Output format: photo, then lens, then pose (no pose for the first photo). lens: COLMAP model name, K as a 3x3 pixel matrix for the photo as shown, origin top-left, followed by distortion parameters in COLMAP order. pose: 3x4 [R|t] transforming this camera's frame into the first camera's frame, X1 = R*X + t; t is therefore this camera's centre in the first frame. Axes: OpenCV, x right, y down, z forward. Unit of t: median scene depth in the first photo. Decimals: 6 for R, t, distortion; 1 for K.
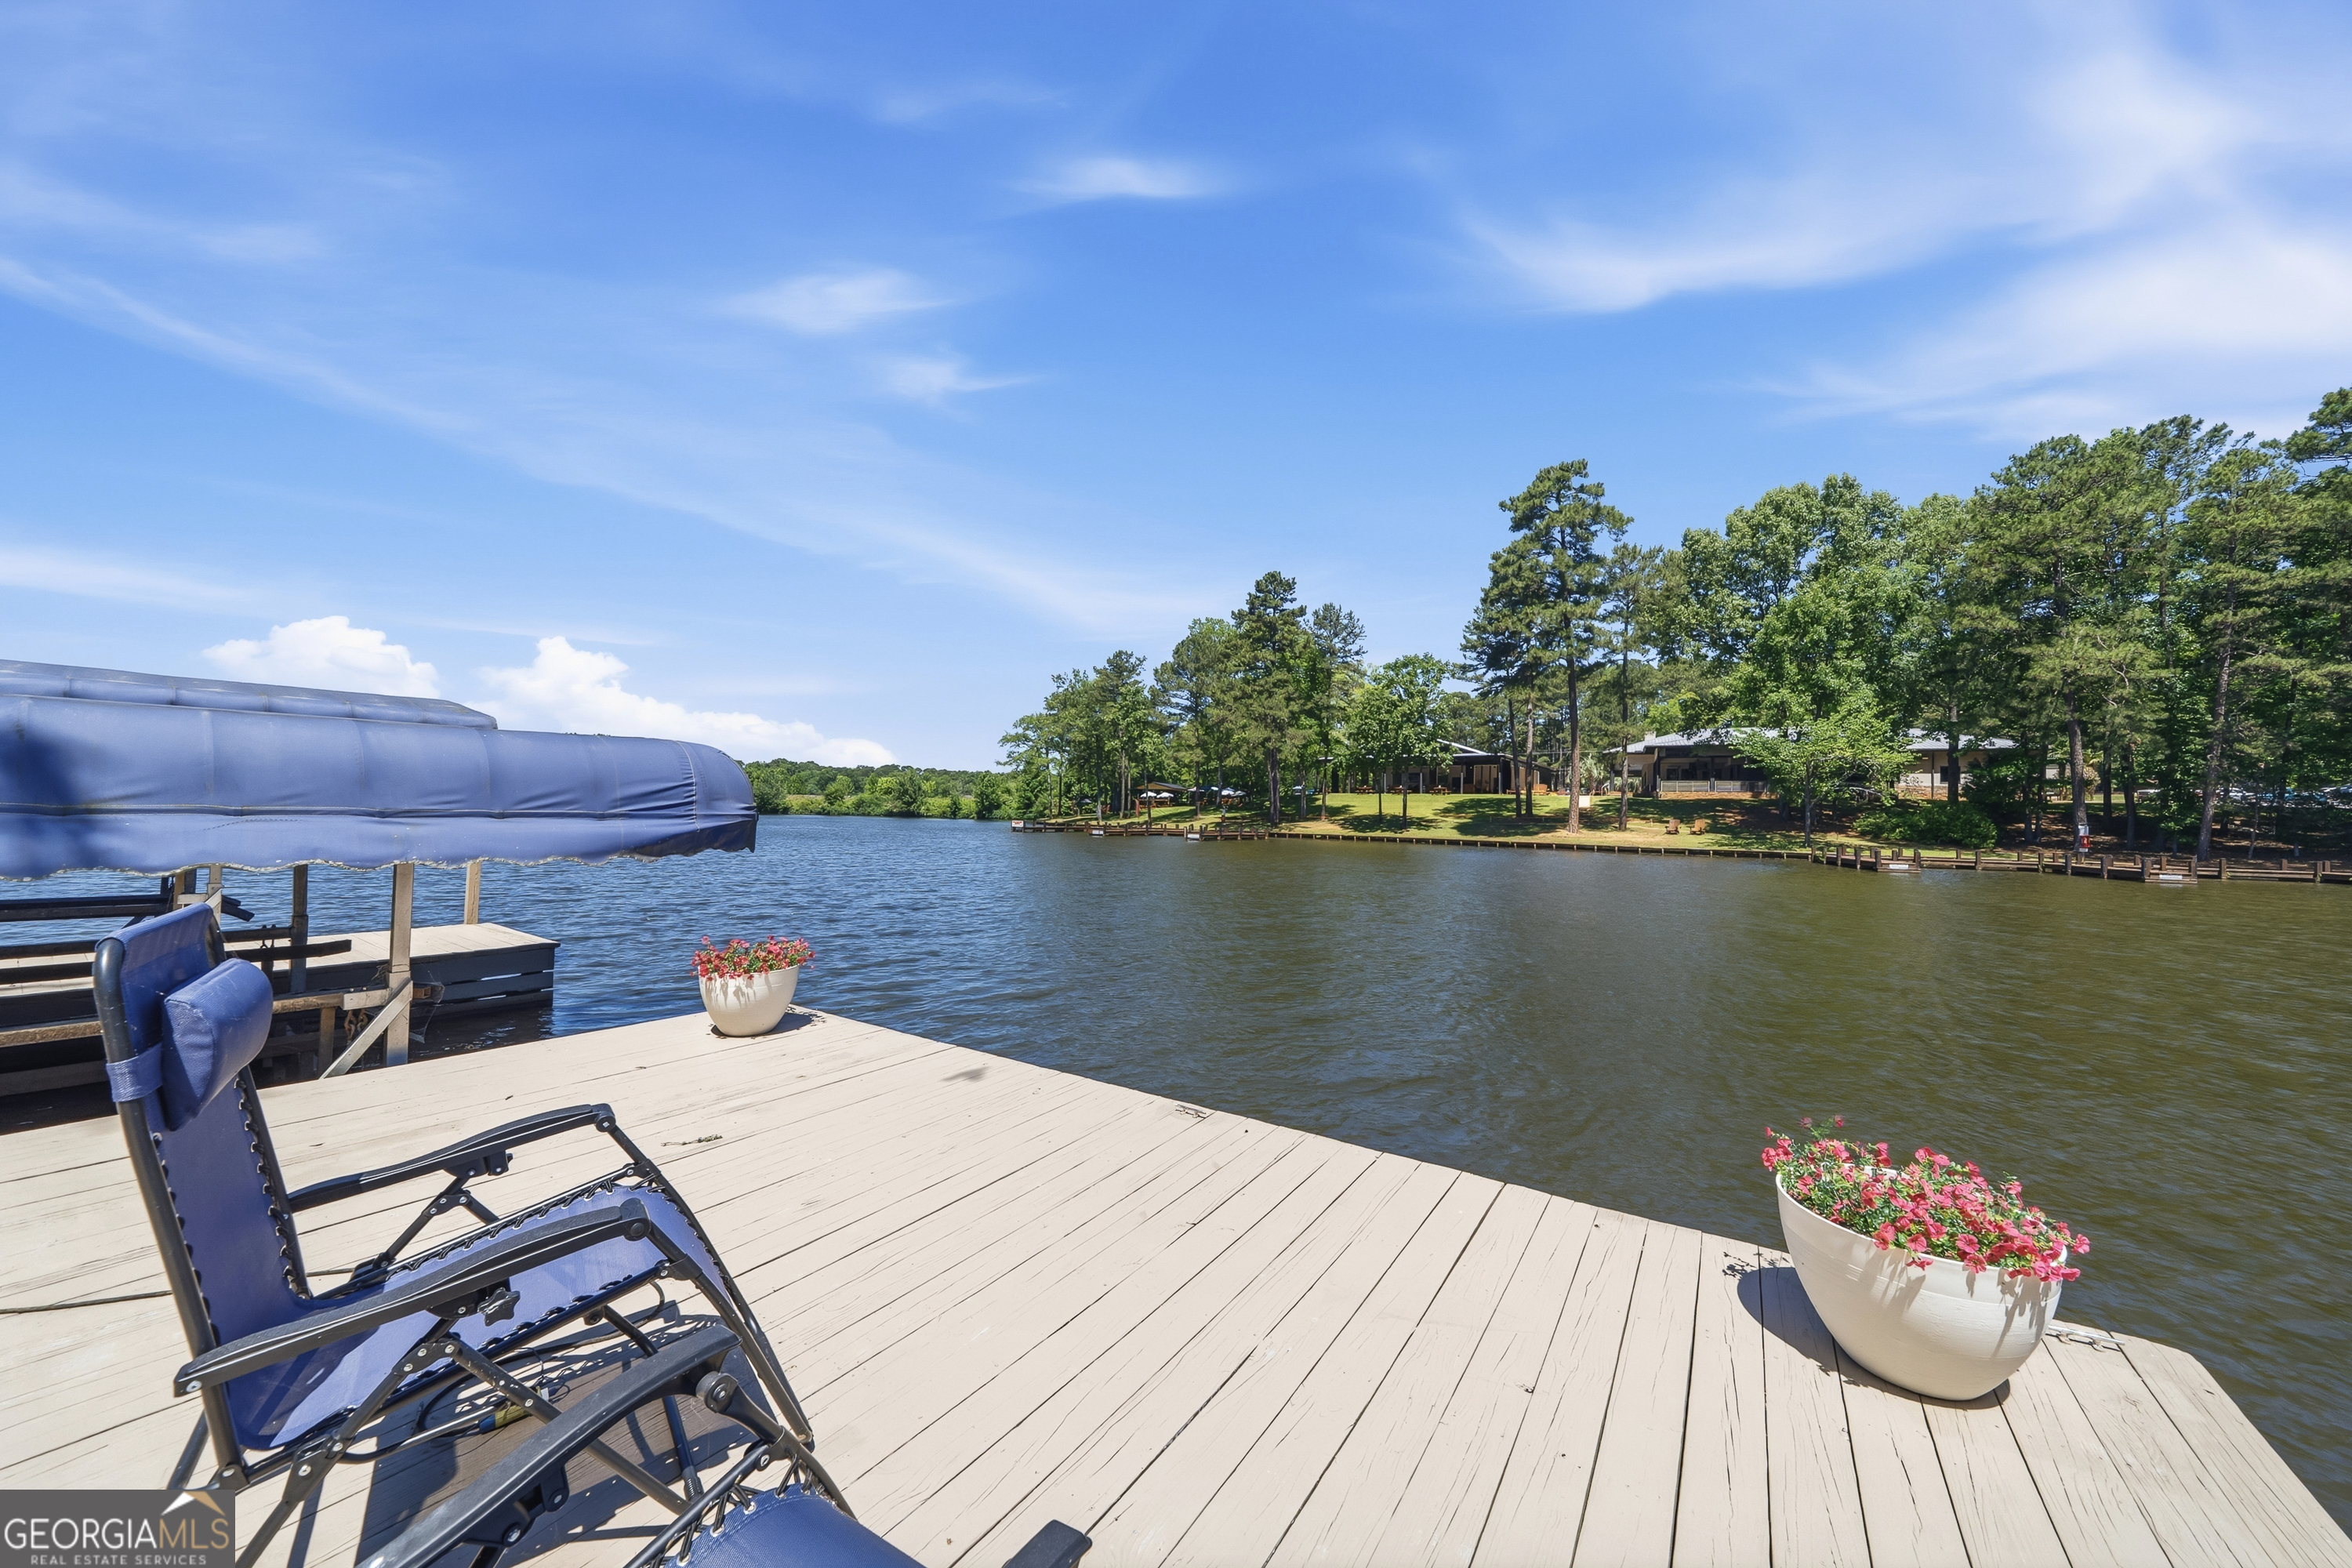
lens RADIAL K [[821.5, 0, 1174.2], [0, 821.5, 793.3], [0, 0, 1]] dist [-0.003129, 0.000149]
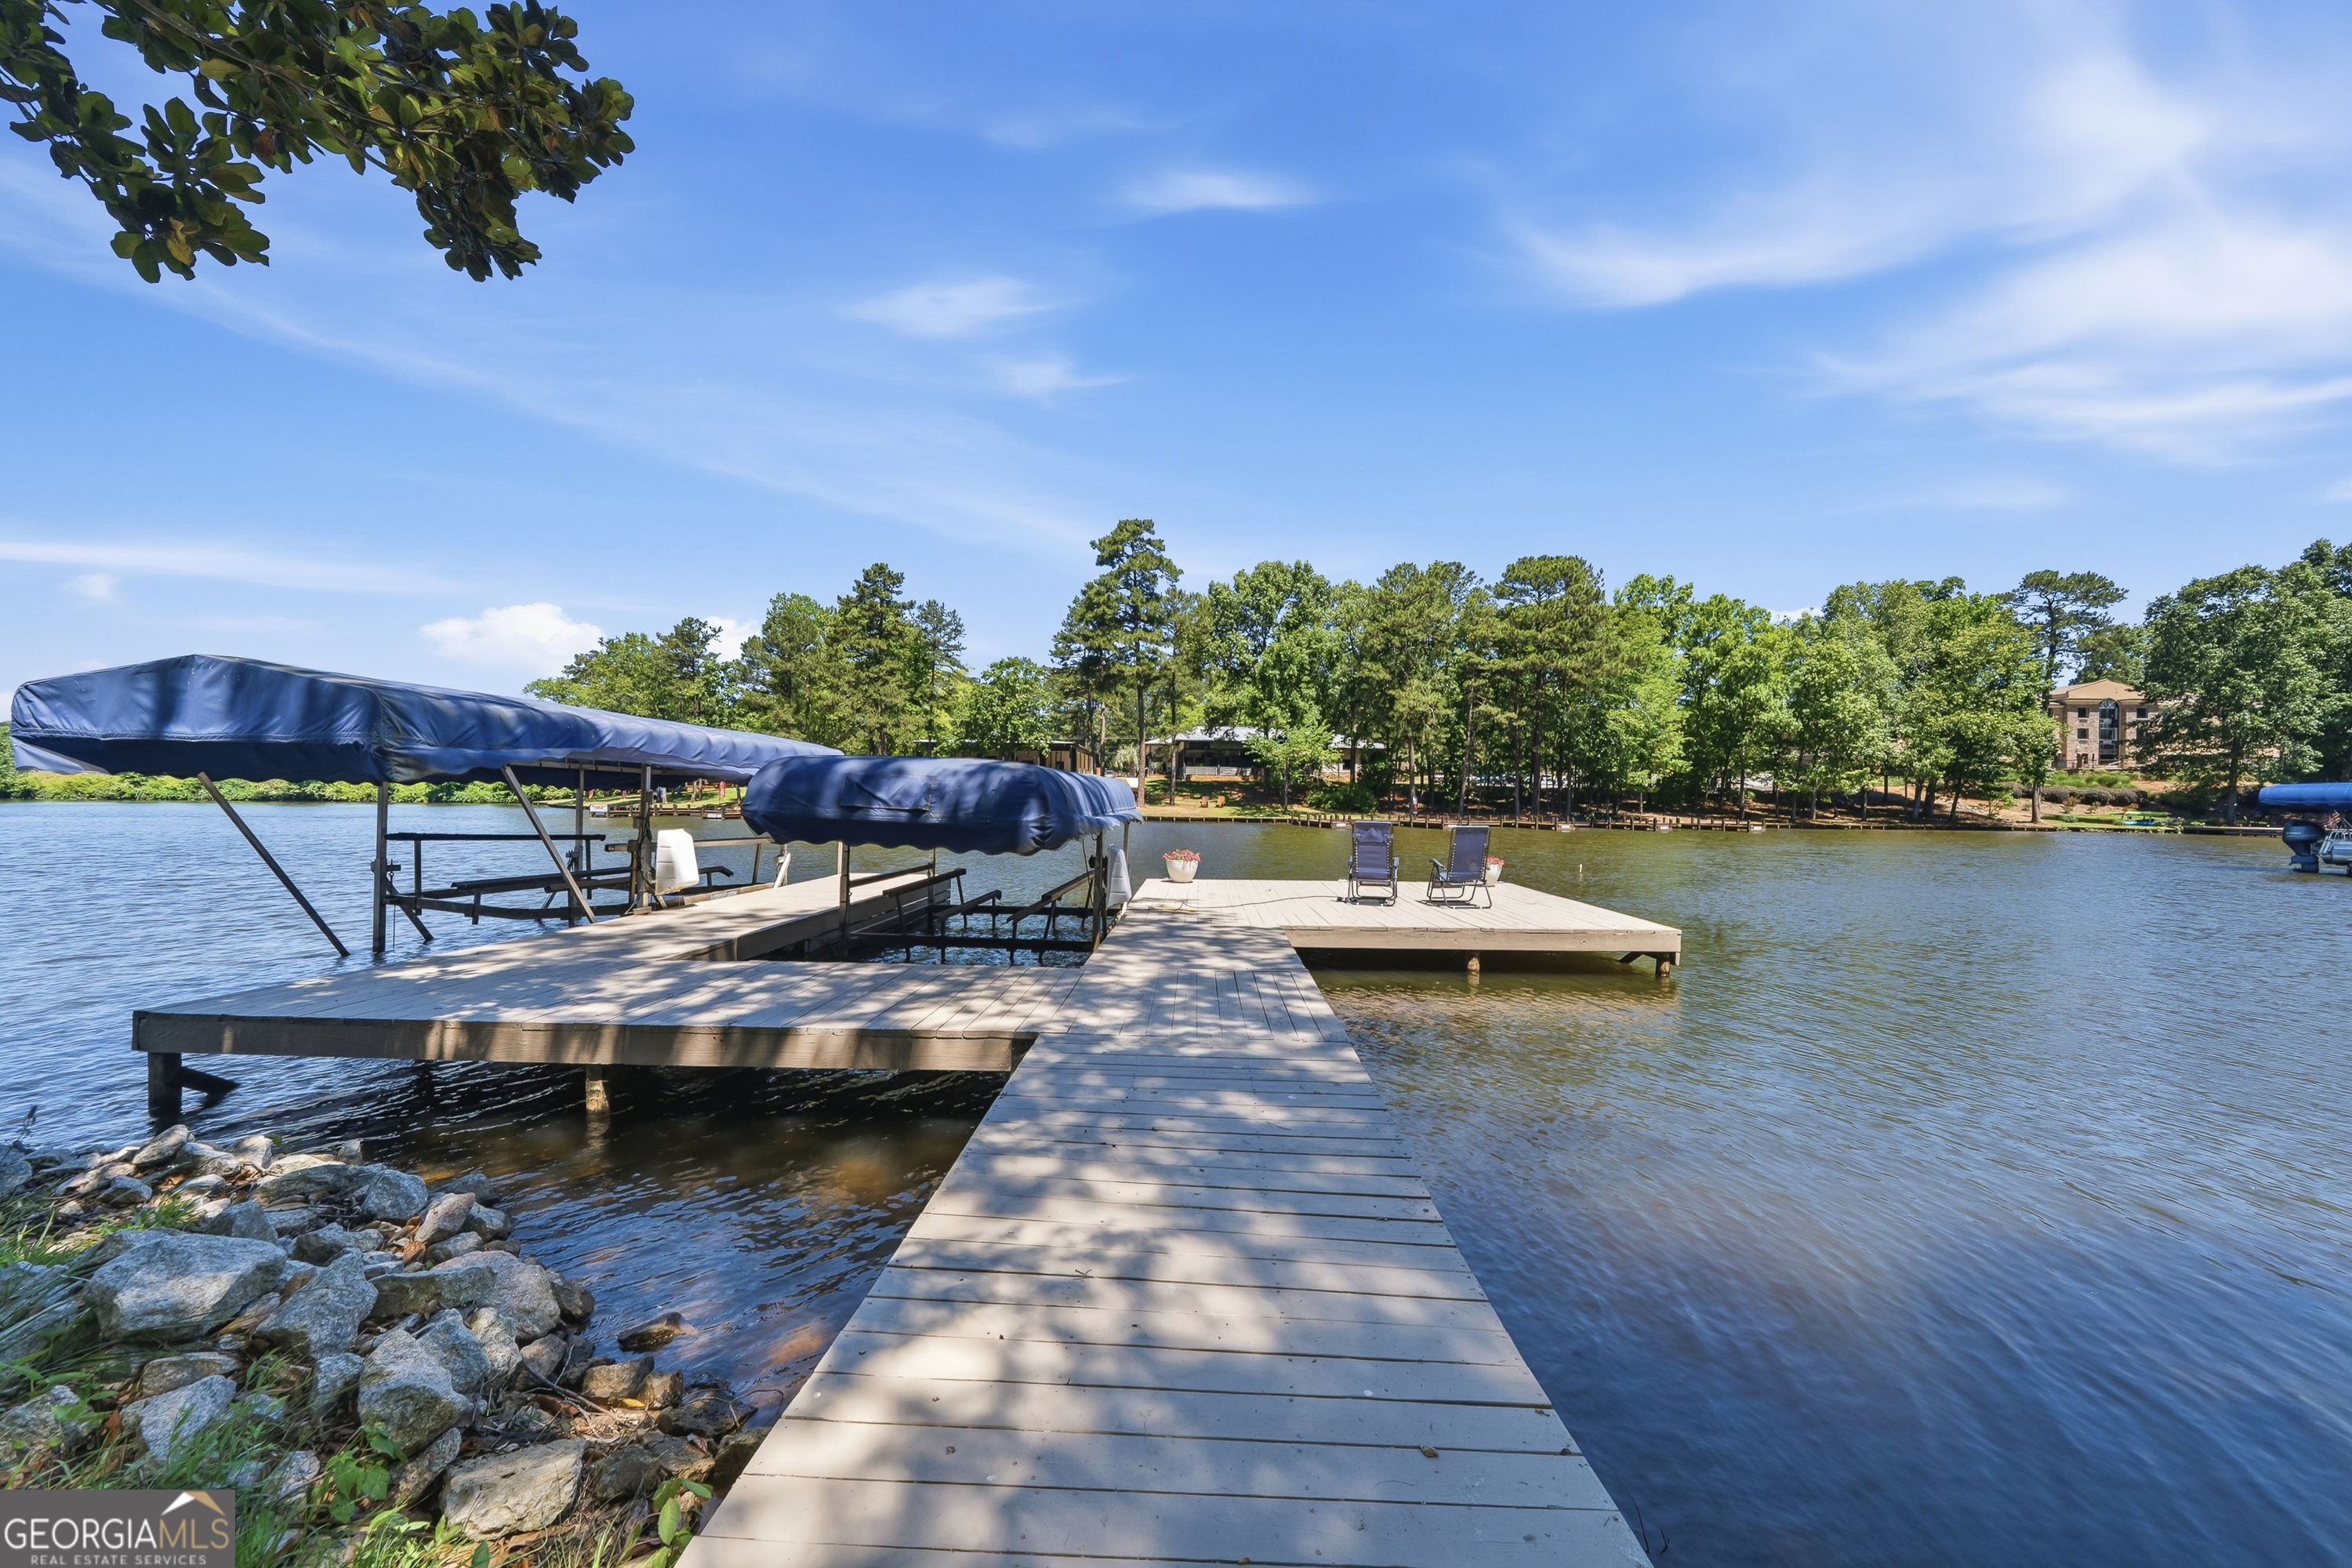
lens RADIAL K [[821.5, 0, 1185.3], [0, 821.5, 787.2], [0, 0, 1]] dist [-0.003129, 0.000149]
pose [[0.834548, -0.004300, 0.550918, -0.169620], [-0.007221, 0.999798, 0.018743, -0.008538], [-0.550888, -0.019620, 0.834349, -0.119033]]
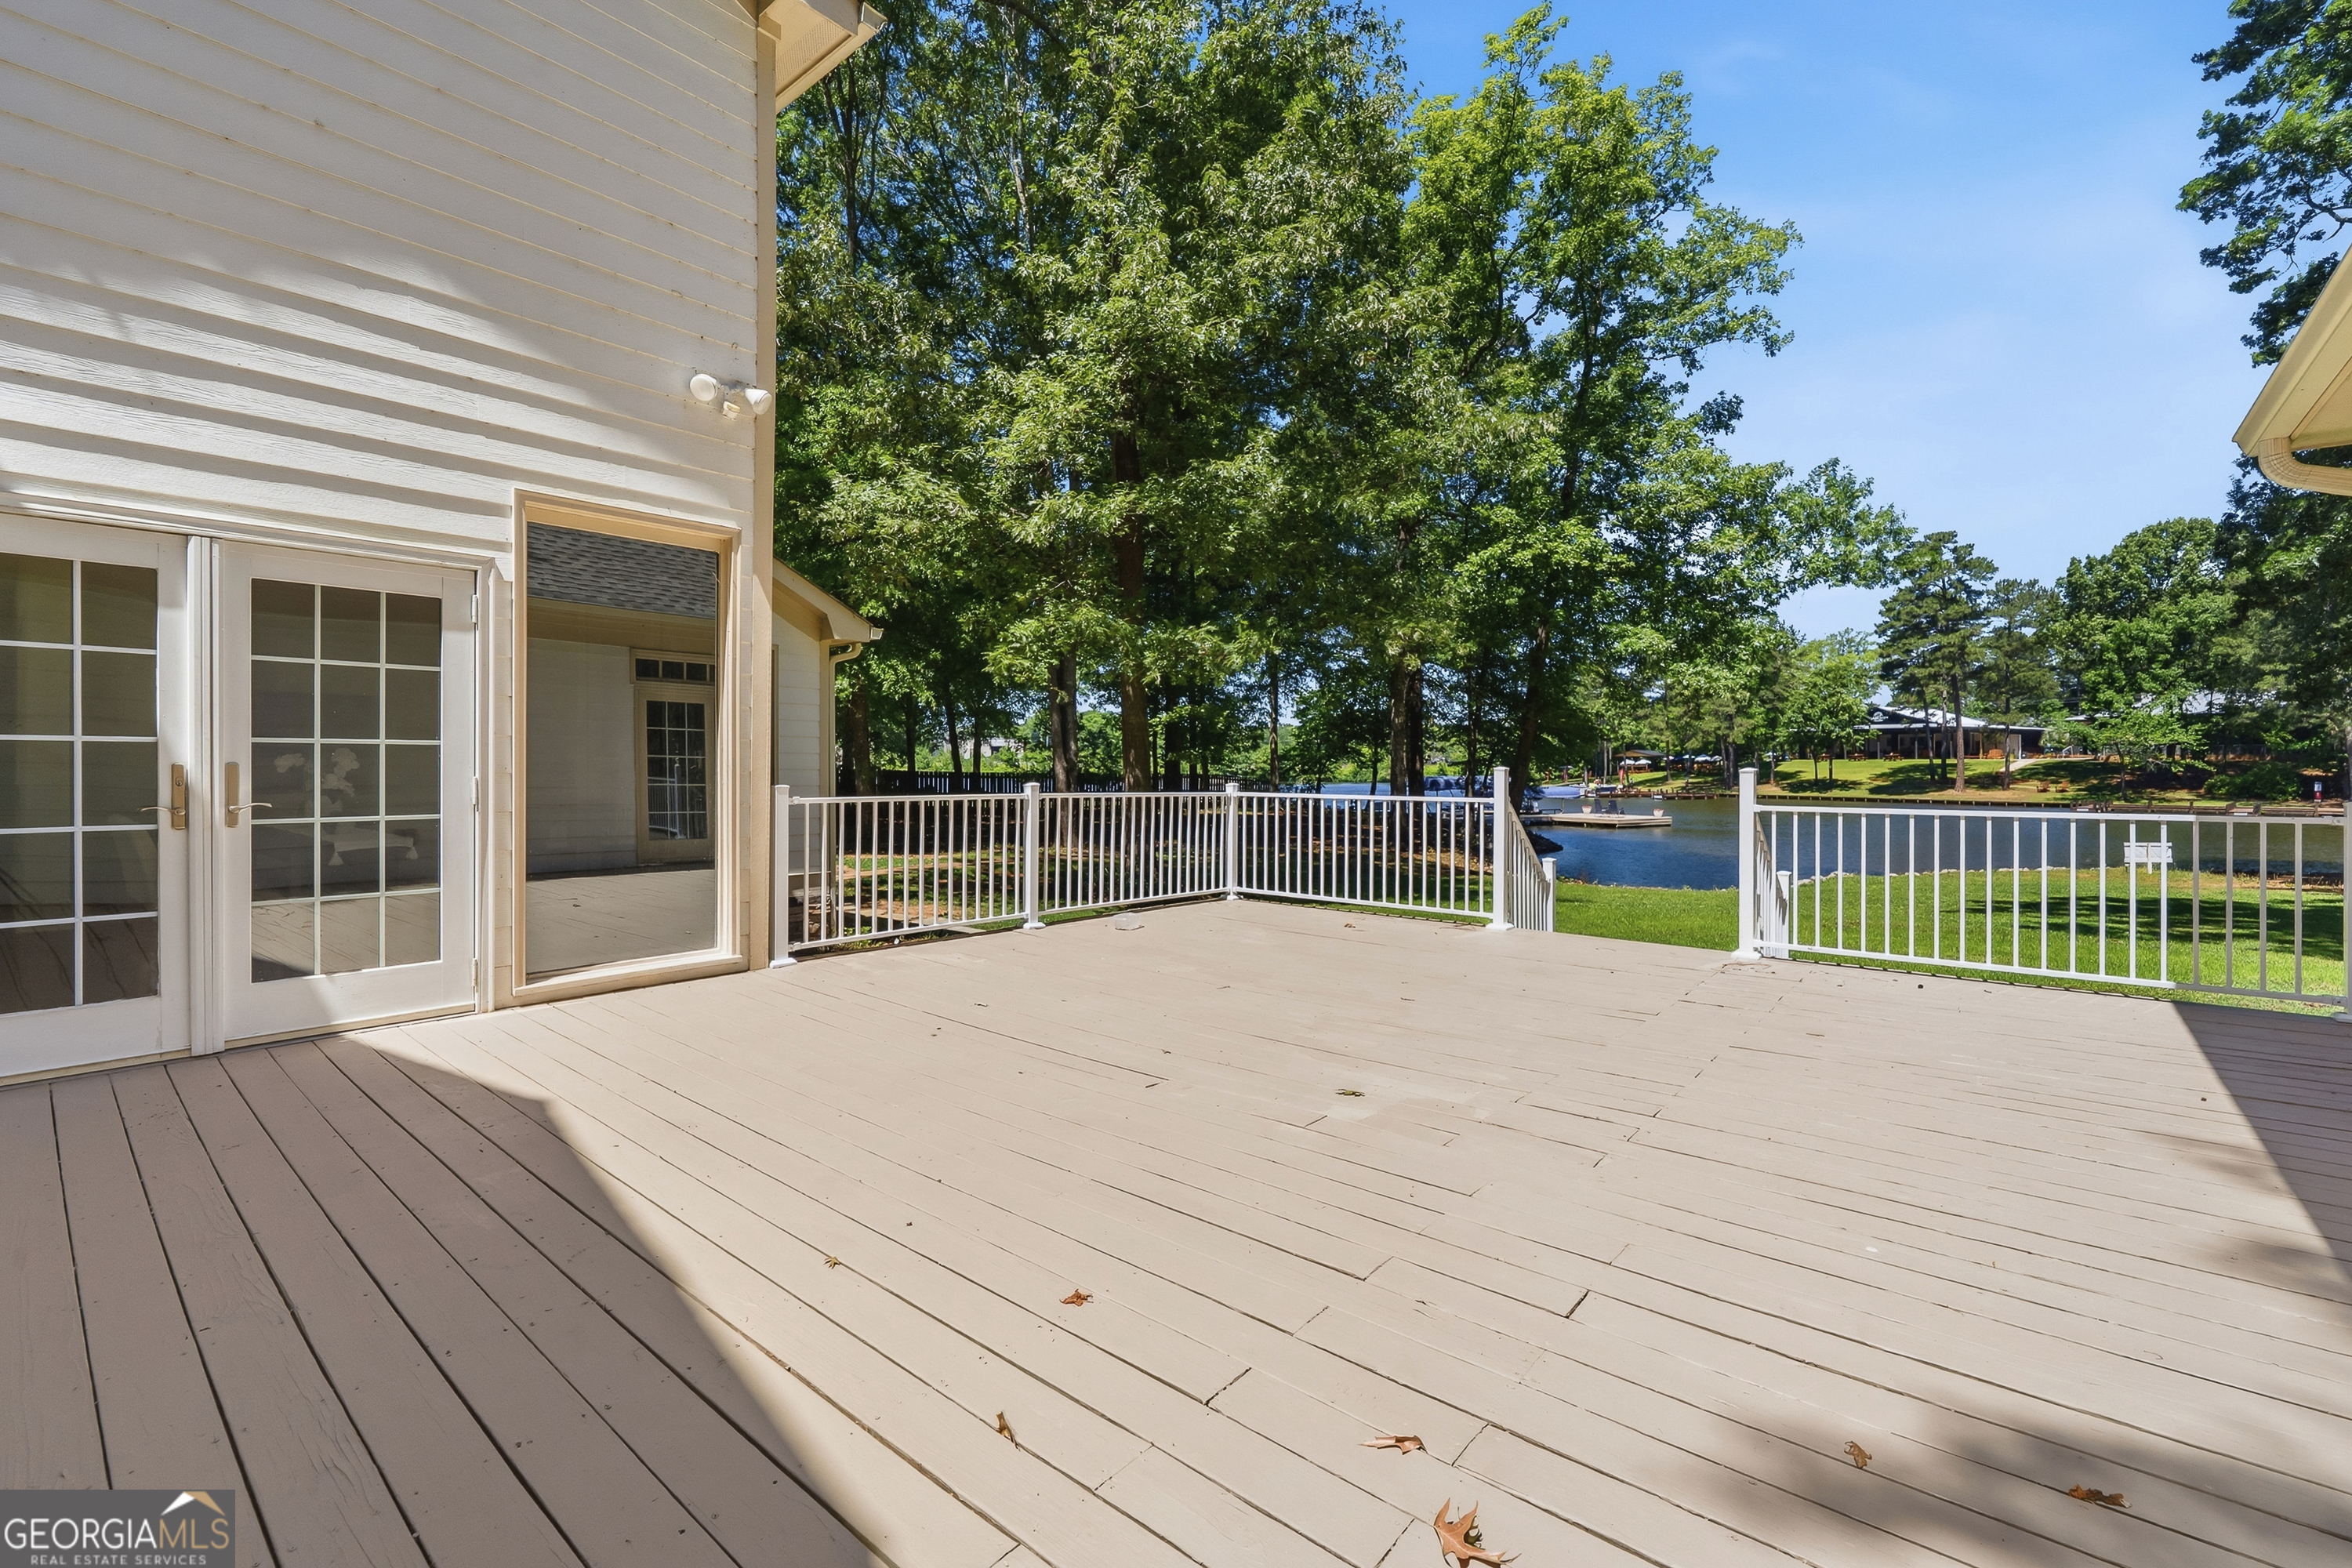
lens RADIAL K [[1012.5, 0, 1182.1], [0, 1012.5, 761.4], [0, 0, 1]] dist [-0.000531, 0.001718]
pose [[0.902035, -0.023751, -0.431008, 0.035128], [0.031077, 0.999467, 0.009963, -0.063338], [0.430542, -0.022381, 0.902293, -1.146211]]
